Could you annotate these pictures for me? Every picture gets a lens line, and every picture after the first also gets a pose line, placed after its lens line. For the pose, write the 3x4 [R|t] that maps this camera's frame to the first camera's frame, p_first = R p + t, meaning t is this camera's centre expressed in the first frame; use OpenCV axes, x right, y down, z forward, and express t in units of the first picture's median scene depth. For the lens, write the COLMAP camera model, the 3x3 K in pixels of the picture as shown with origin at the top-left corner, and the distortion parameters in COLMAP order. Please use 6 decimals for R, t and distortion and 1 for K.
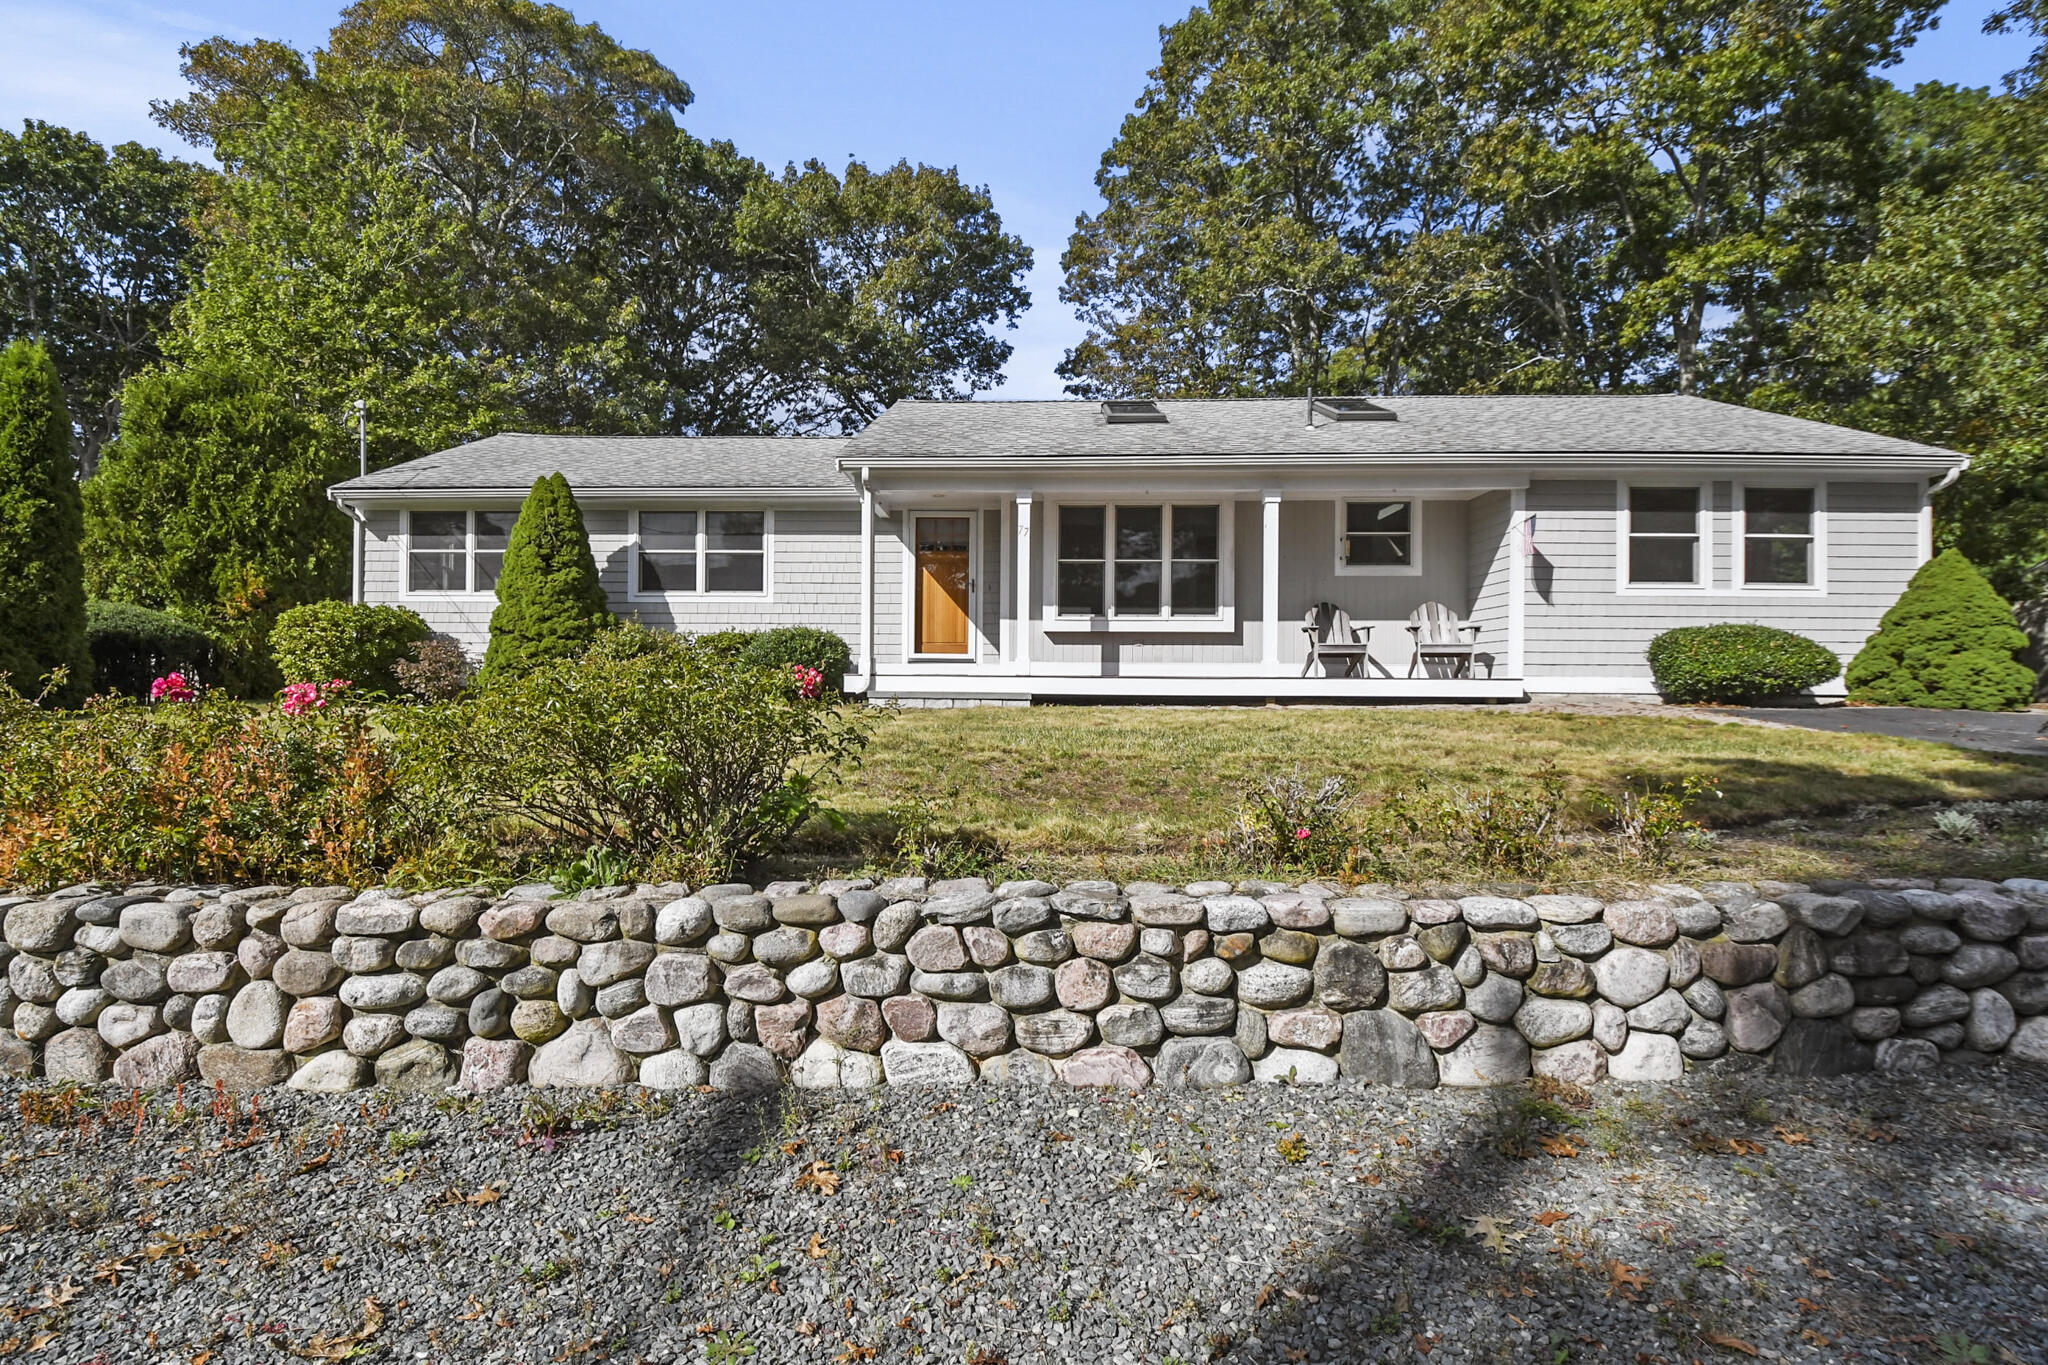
lens RADIAL K [[928.6, 0, 1024.0], [0, 928.6, 682.5], [0, 0, 1]] dist [0.019438, -0.026924]
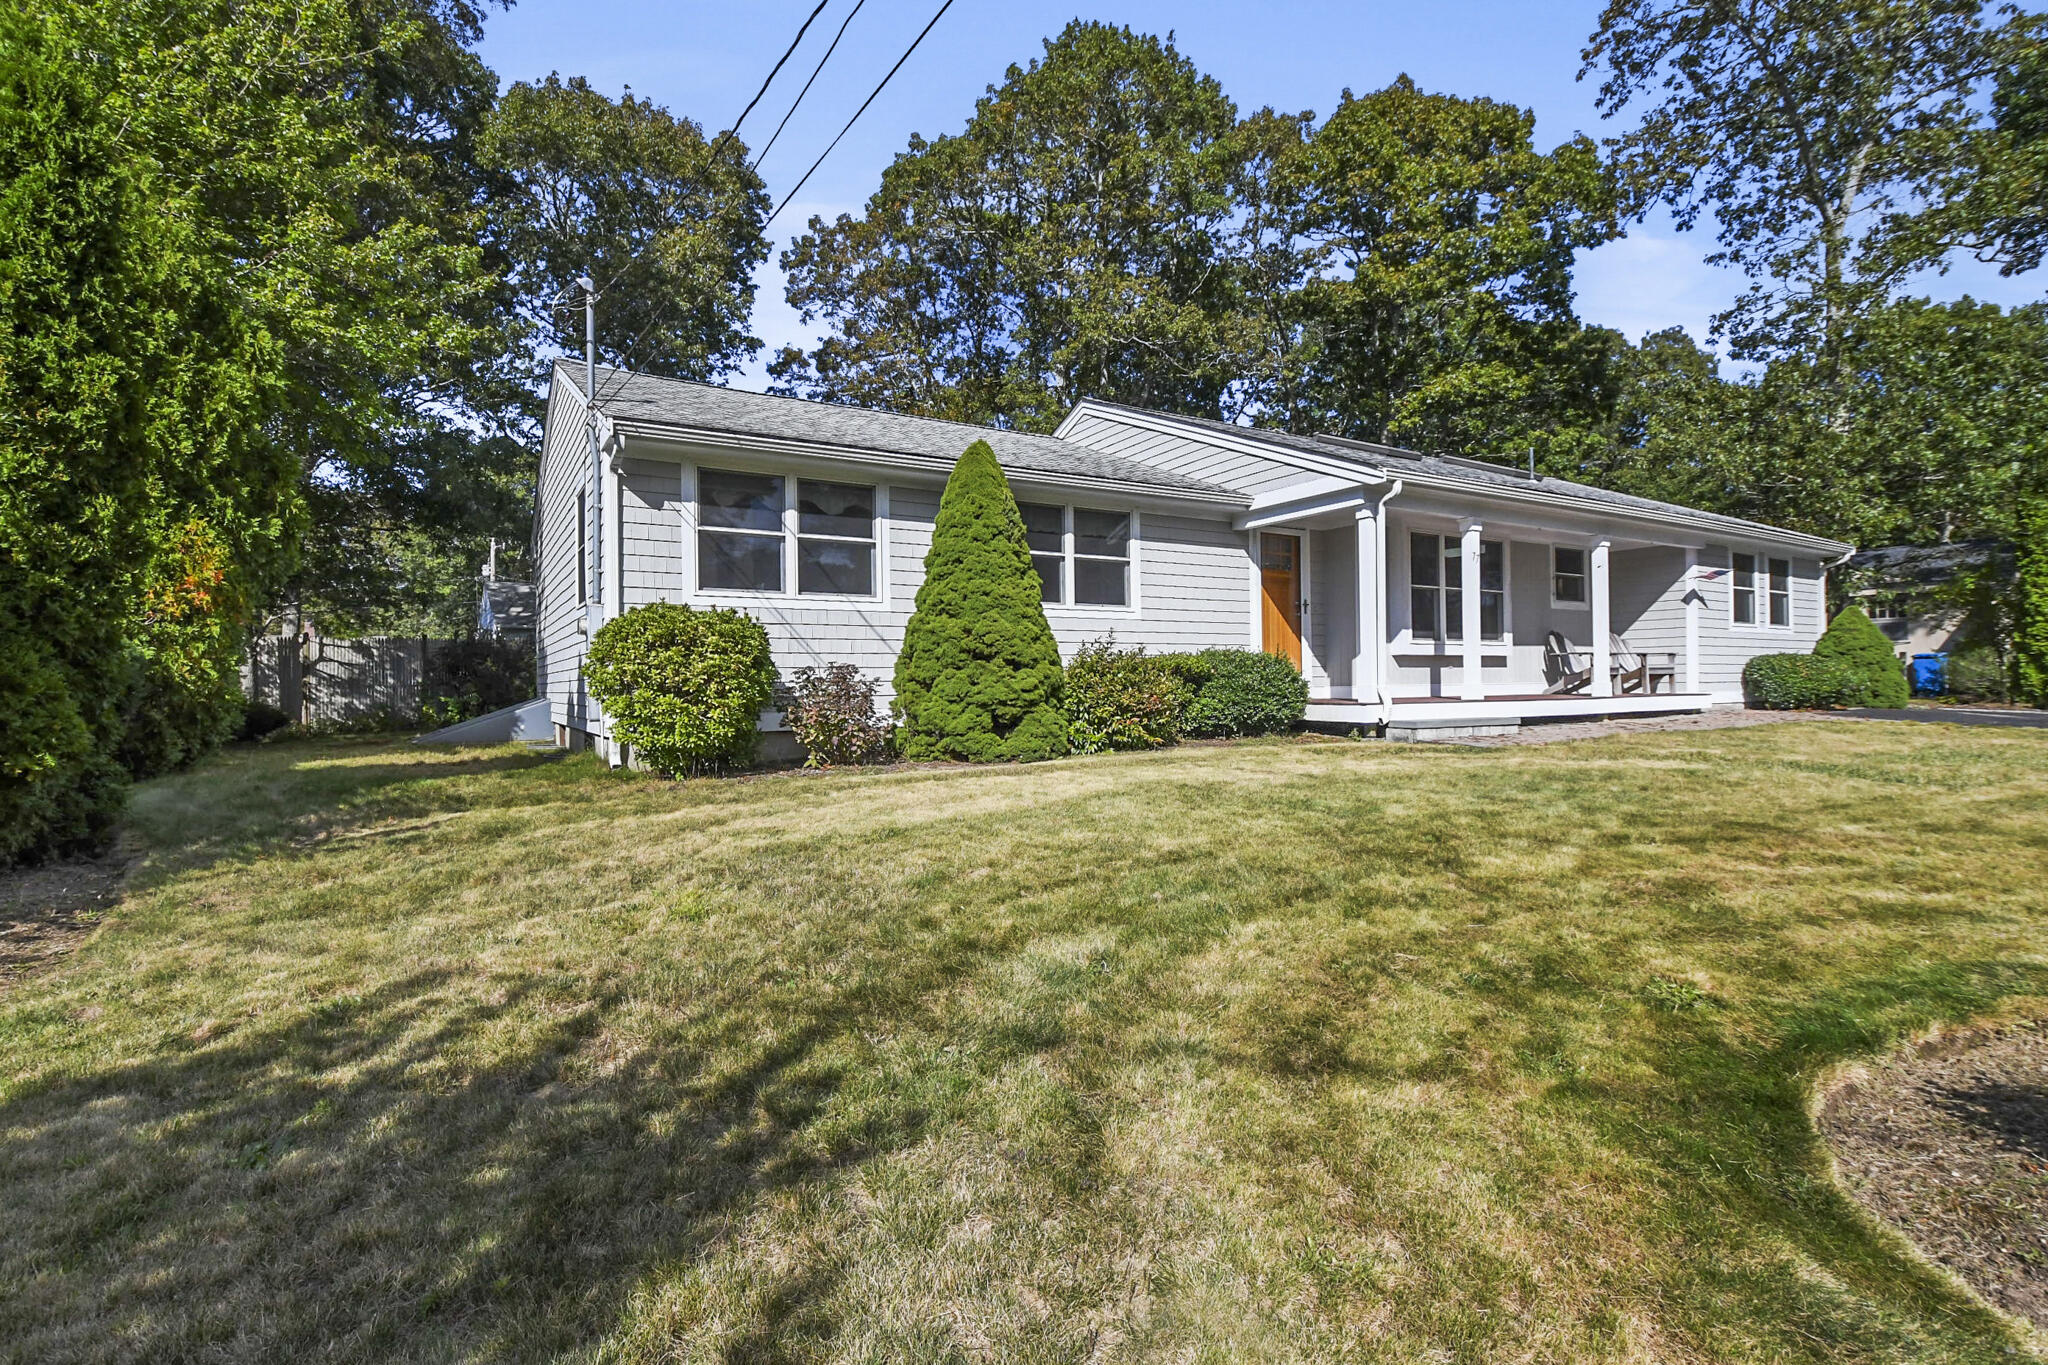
lens RADIAL K [[875.8, 0, 1049.2], [0, 875.8, 675.6], [0, 0, 1]] dist [0.000759, -0.013949]
pose [[0.864132, -0.009173, 0.503182, -0.759801], [0.015559, 0.999843, -0.008492, -0.028613], [-0.503025, 0.015168, 0.864139, 0.348343]]
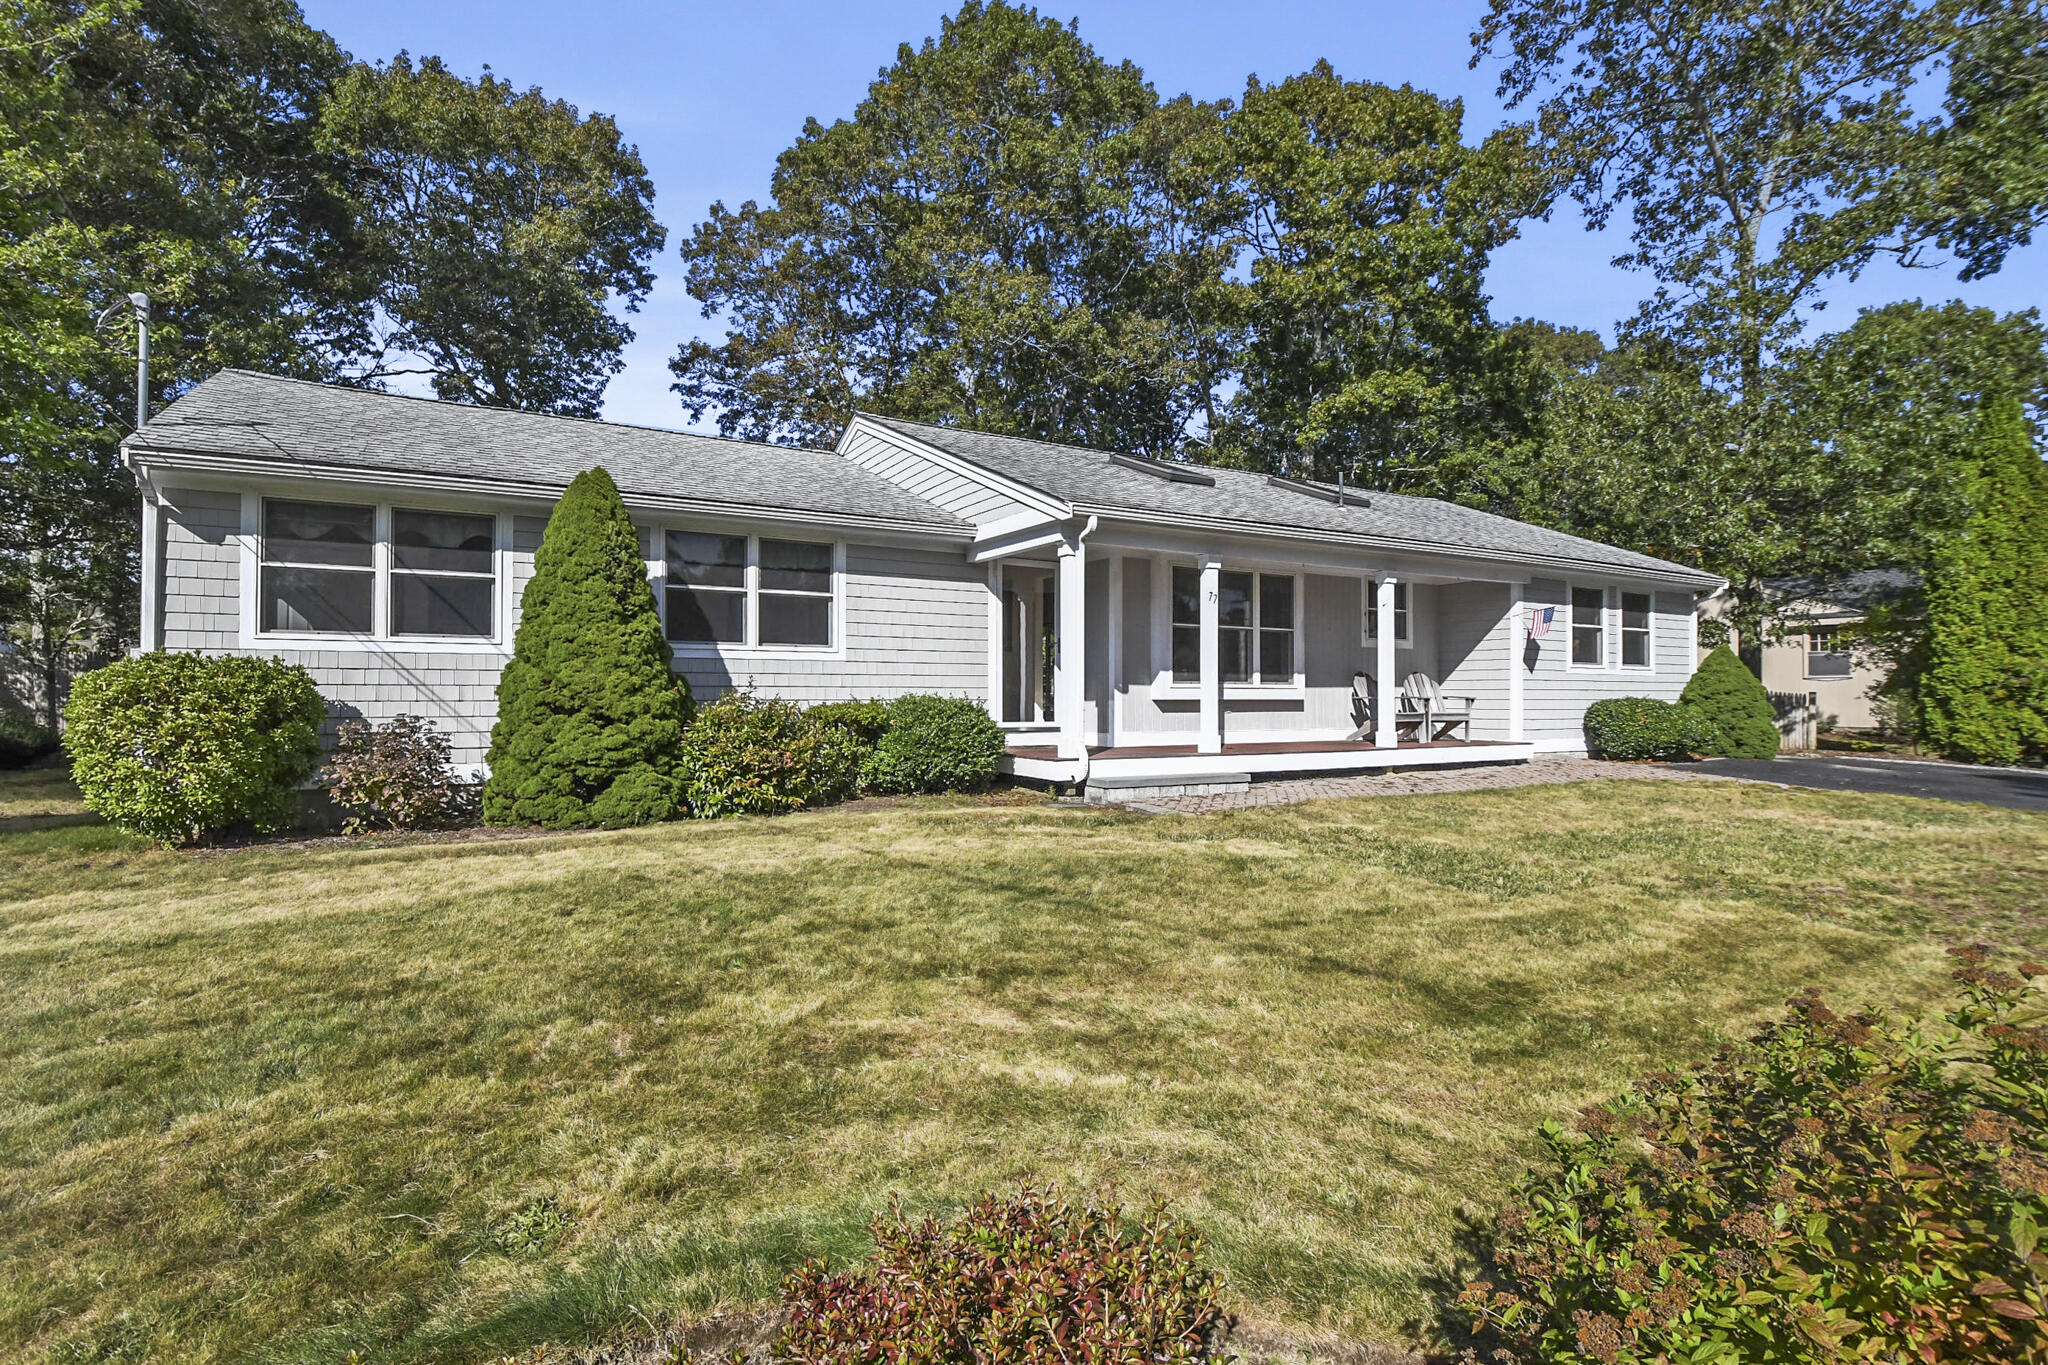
lens RADIAL K [[928.6, 0, 1024.0], [0, 928.6, 682.5], [0, 0, 1]] dist [0.019438, -0.026924]
pose [[0.865579, 0.005590, 0.500742, -0.537285], [0.004015, 0.999828, -0.018101, -0.053396], [-0.500757, 0.017678, 0.865407, 0.249918]]
